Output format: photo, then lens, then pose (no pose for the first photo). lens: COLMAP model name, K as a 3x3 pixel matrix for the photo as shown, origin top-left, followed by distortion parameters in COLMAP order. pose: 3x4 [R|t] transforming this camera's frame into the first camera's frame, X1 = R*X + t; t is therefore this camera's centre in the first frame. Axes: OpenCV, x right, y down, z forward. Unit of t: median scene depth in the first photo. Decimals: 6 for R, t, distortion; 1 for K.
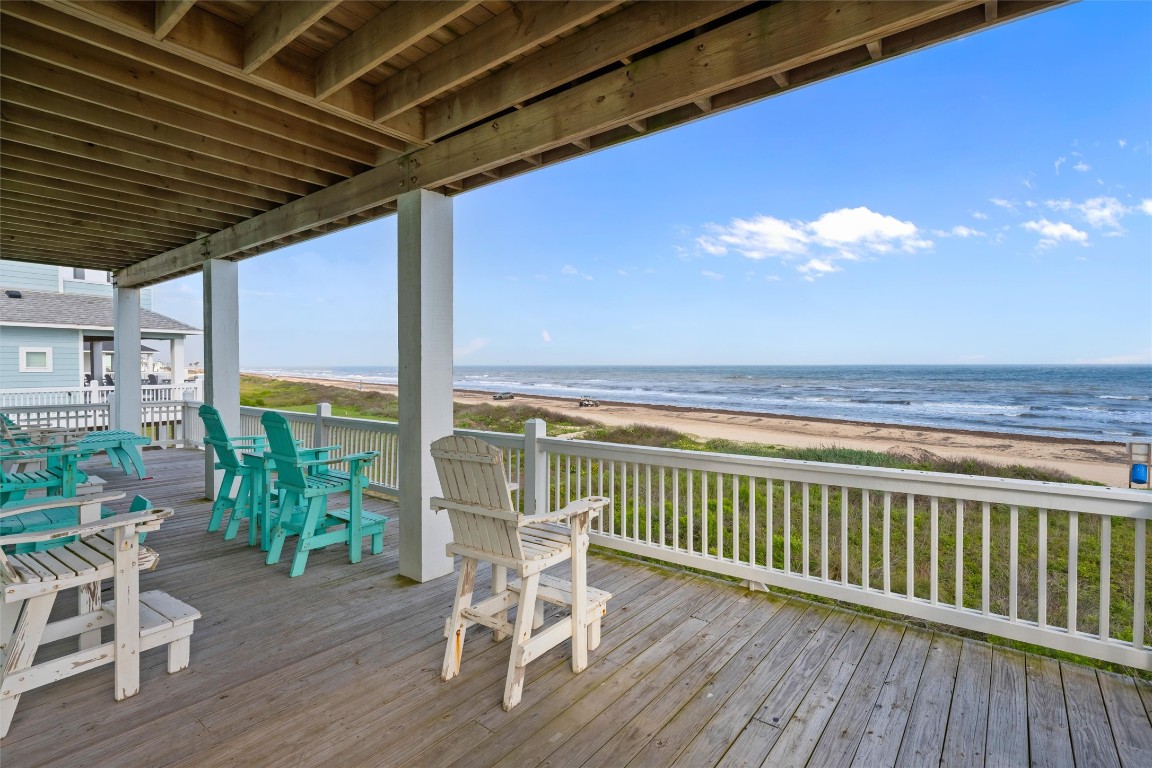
lens RADIAL K [[554.9, 0, 574.5], [0, 554.9, 381.9], [0, 0, 1]] dist [-0.002020, 0.000277]
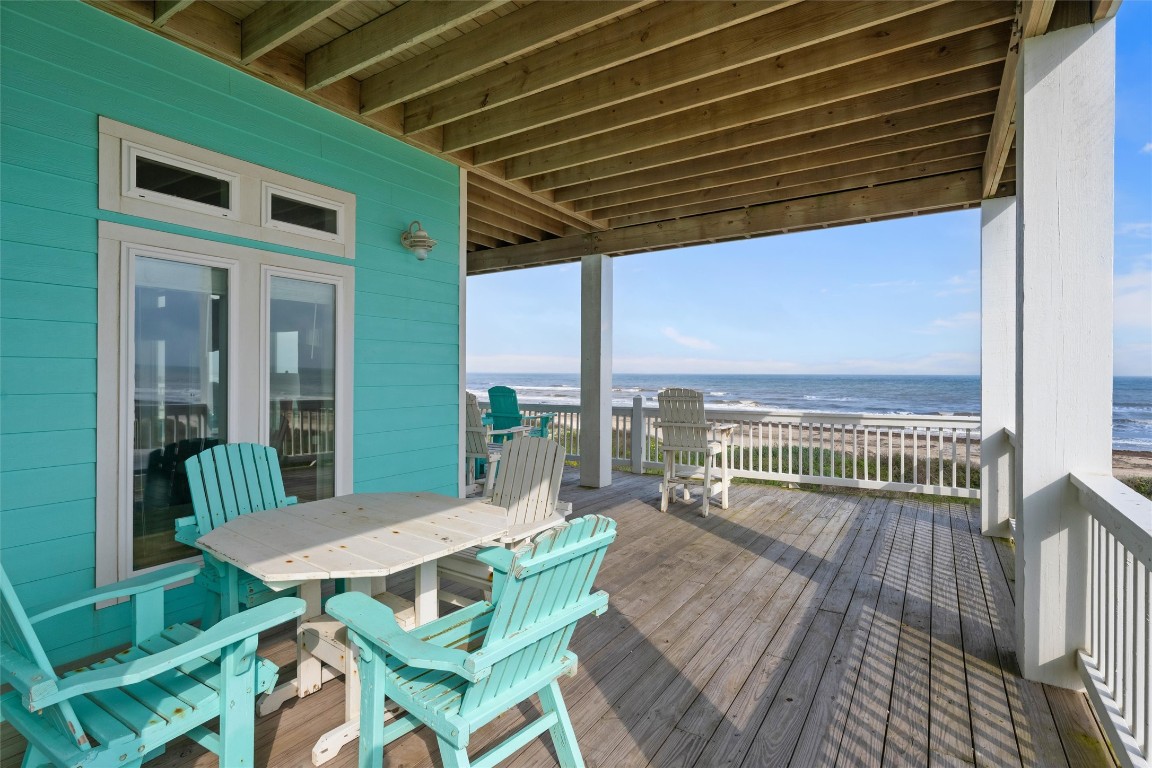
lens RADIAL K [[554.9, 0, 578.8], [0, 554.9, 378.2], [0, 0, 1]] dist [-0.002020, 0.000277]
pose [[0.995806, 0.008948, 0.091050, -0.480749], [-0.007251, 0.999794, -0.018960, 0.061708], [-0.091201, 0.018221, 0.995666, -0.654449]]
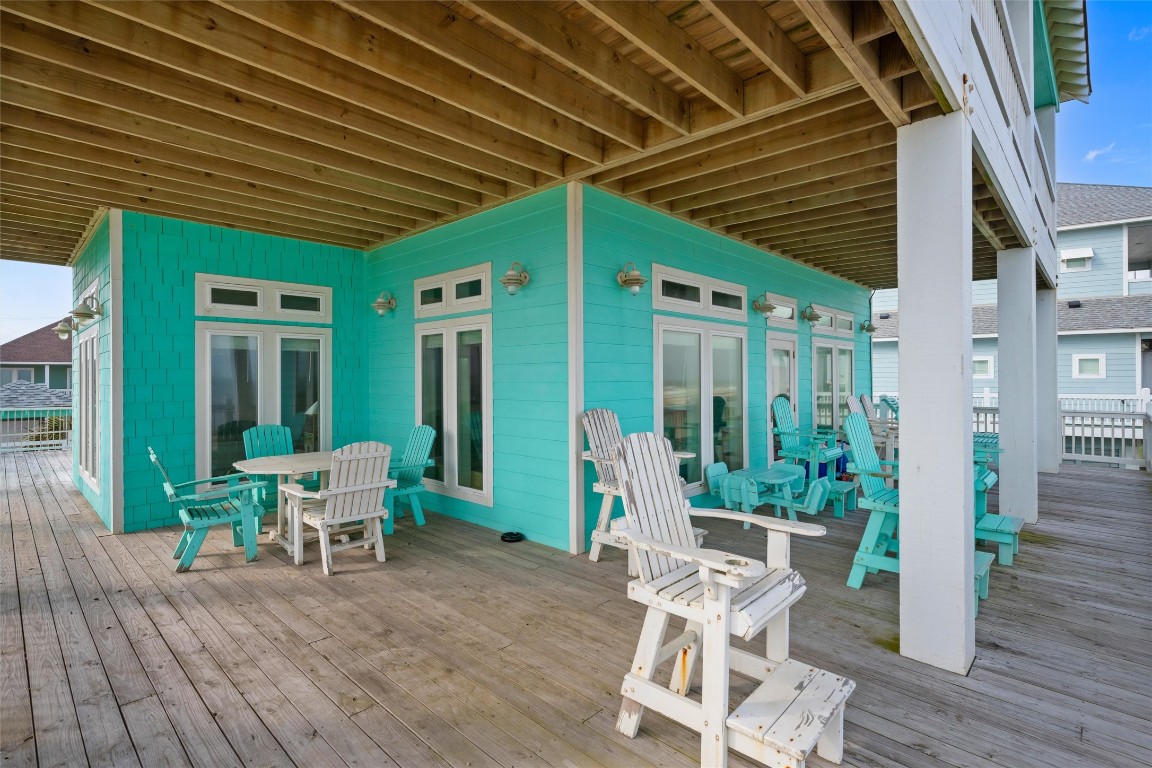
lens RADIAL K [[554.9, 0, 570.9], [0, 554.9, 380.9], [0, 0, 1]] dist [-0.002020, 0.000277]
pose [[-0.102707, 0.009806, -0.994663, 0.505688], [-0.026872, 0.999559, 0.012629, -0.002856], [0.994349, 0.028026, -0.102398, 0.625864]]
